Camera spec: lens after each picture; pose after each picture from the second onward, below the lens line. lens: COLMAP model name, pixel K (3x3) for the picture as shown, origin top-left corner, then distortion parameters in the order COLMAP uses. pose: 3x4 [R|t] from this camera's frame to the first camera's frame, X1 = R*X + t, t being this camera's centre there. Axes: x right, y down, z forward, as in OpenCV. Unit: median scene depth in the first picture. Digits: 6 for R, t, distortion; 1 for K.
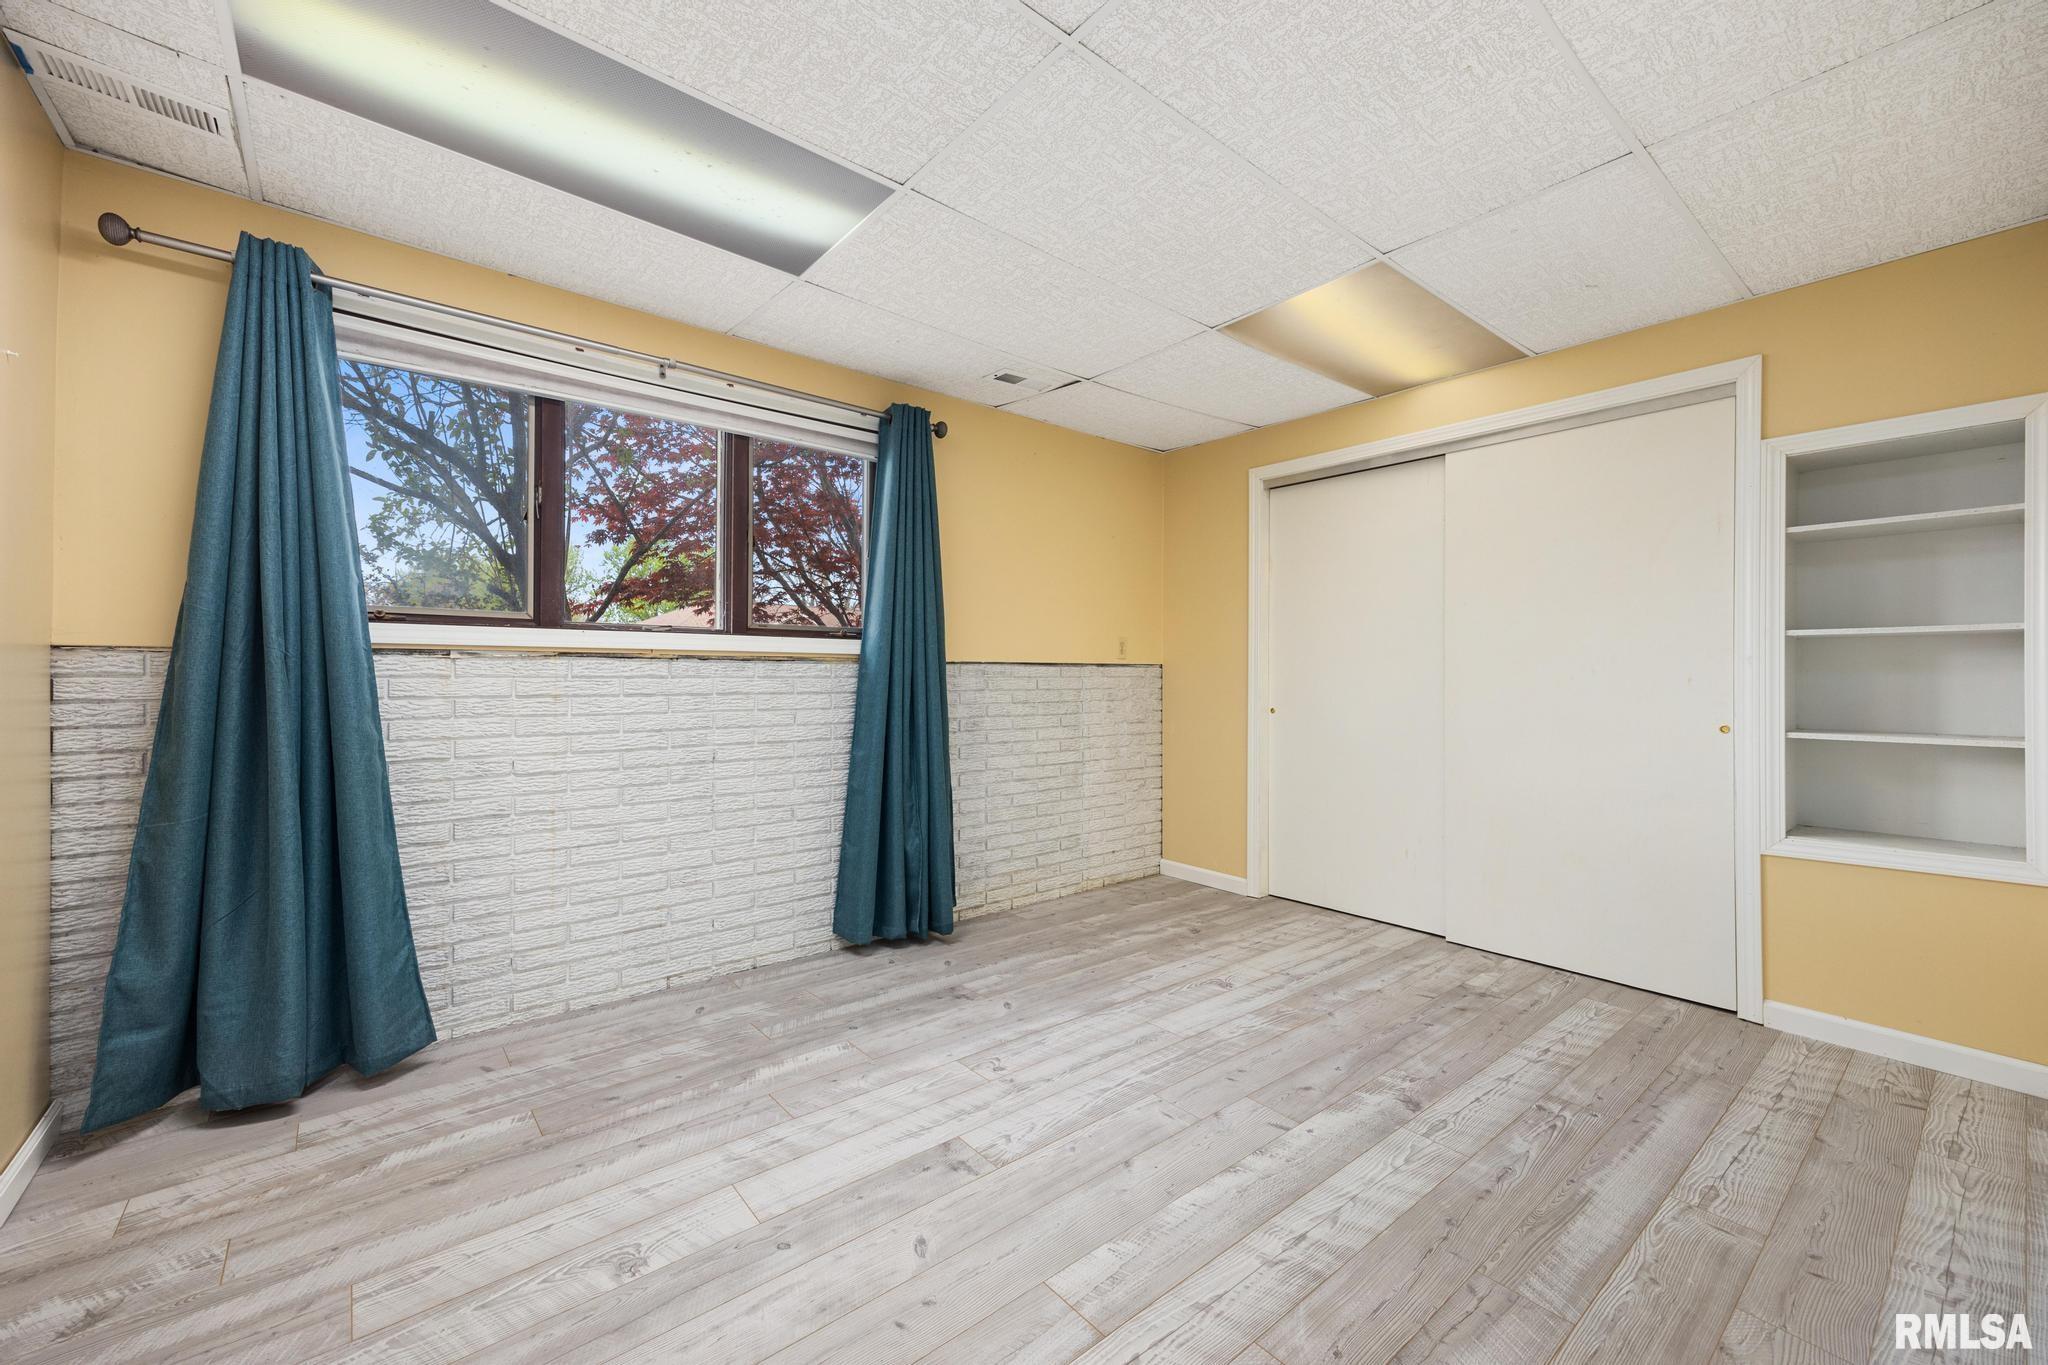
lens RADIAL K [[816.6, 0, 1036.5], [0, 816.6, 678.9], [0, 0, 1]] dist [-0.001640, -0.000240]
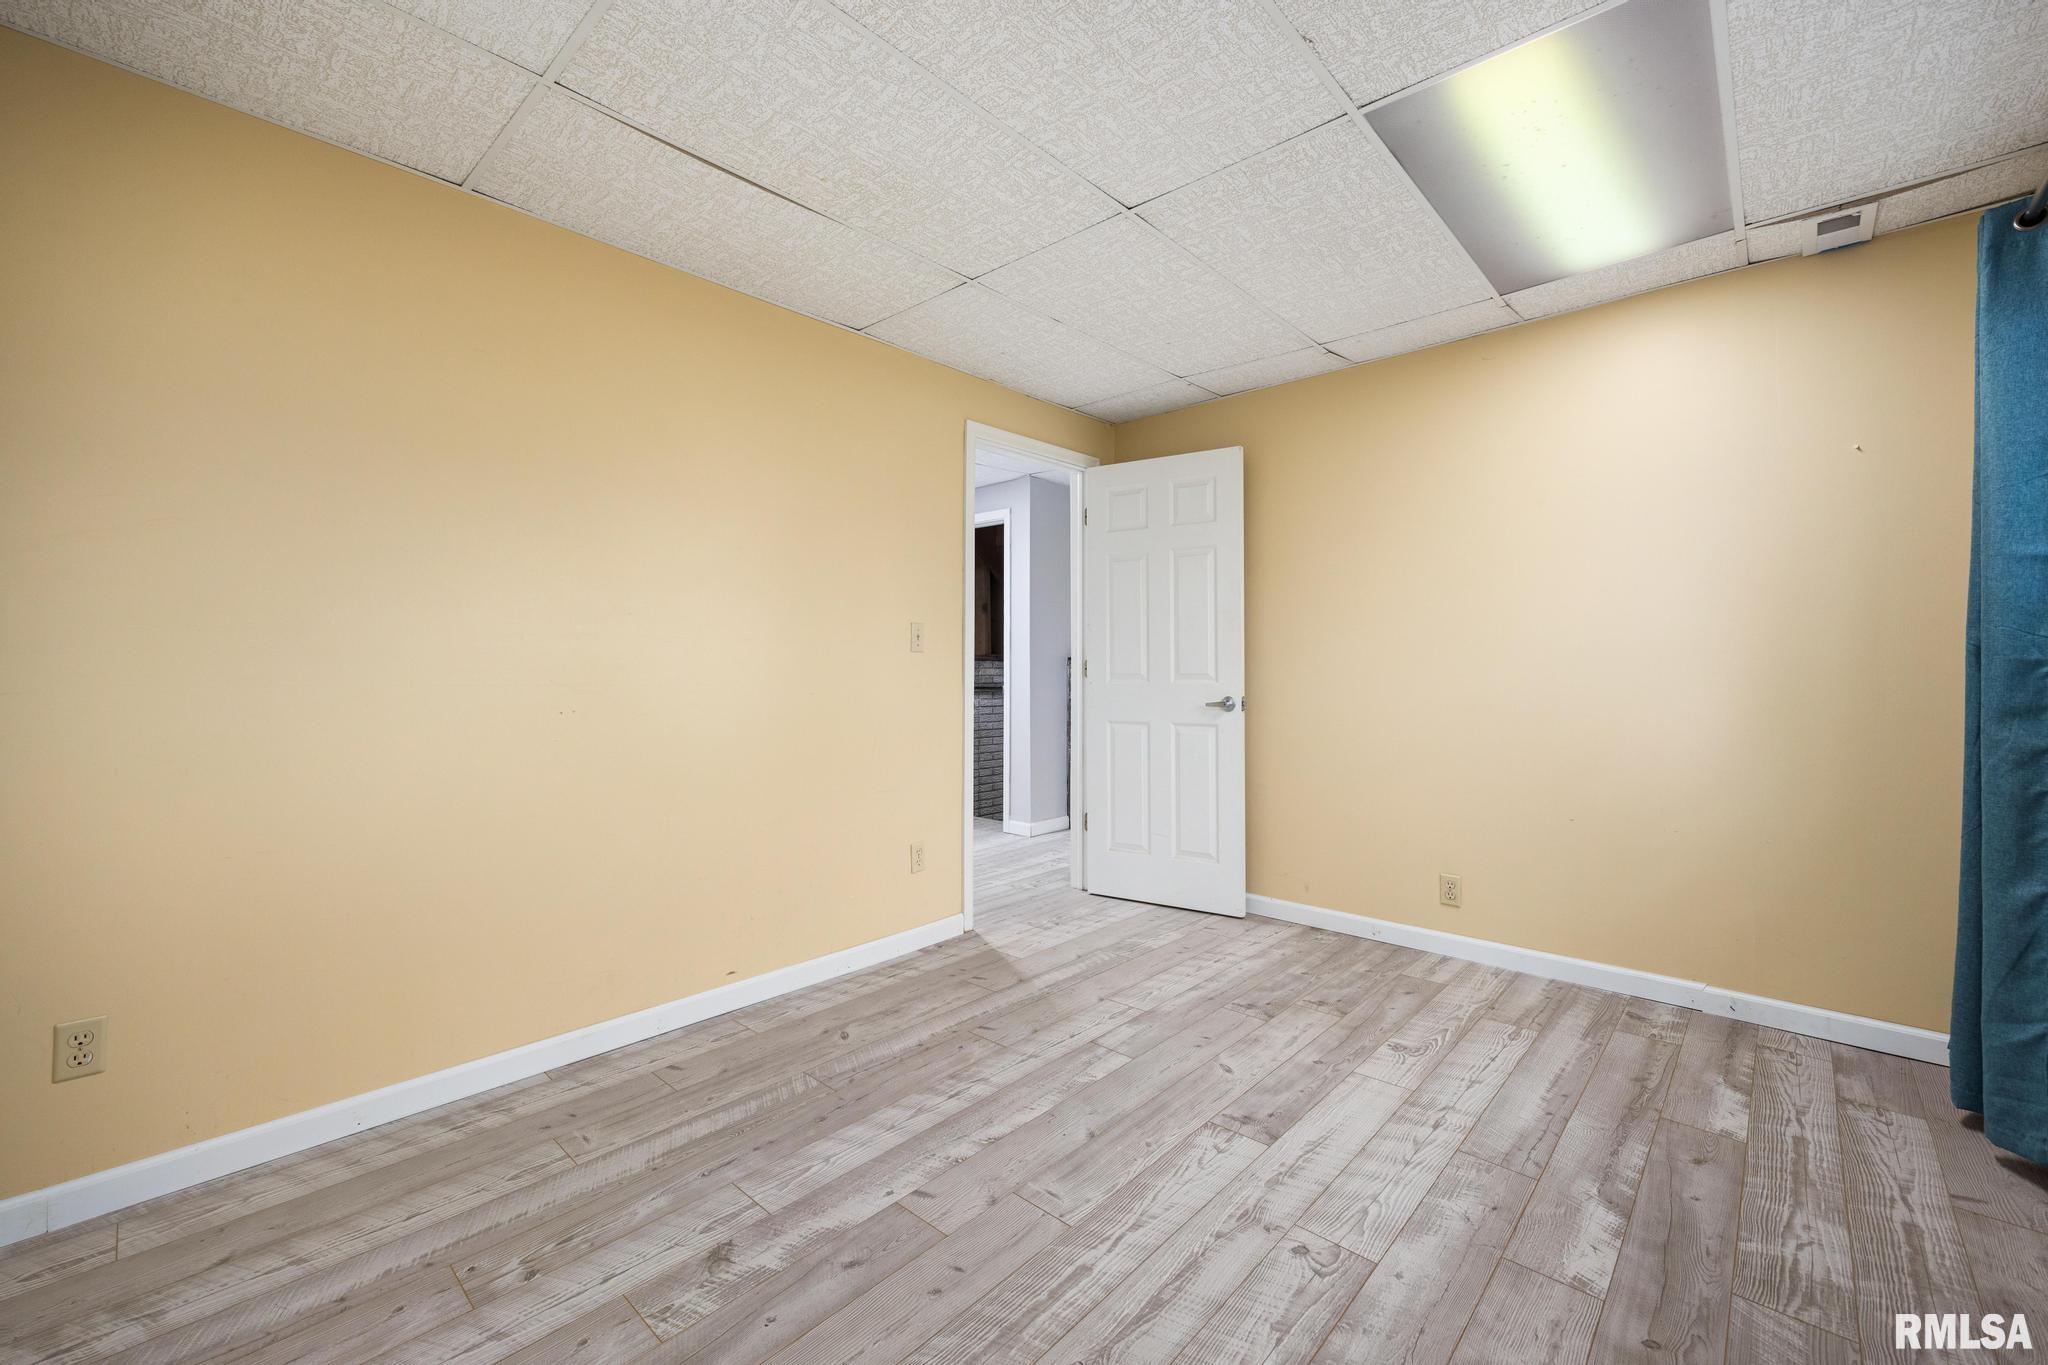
lens RADIAL K [[816.6, 0, 1036.5], [0, 816.6, 678.9], [0, 0, 1]] dist [-0.001640, -0.000240]
pose [[-0.991533, 0.002357, -0.129835, 0.305448], [0.000092, 0.999848, 0.017448, -0.004567], [0.129856, 0.017289, -0.991382, 1.952066]]
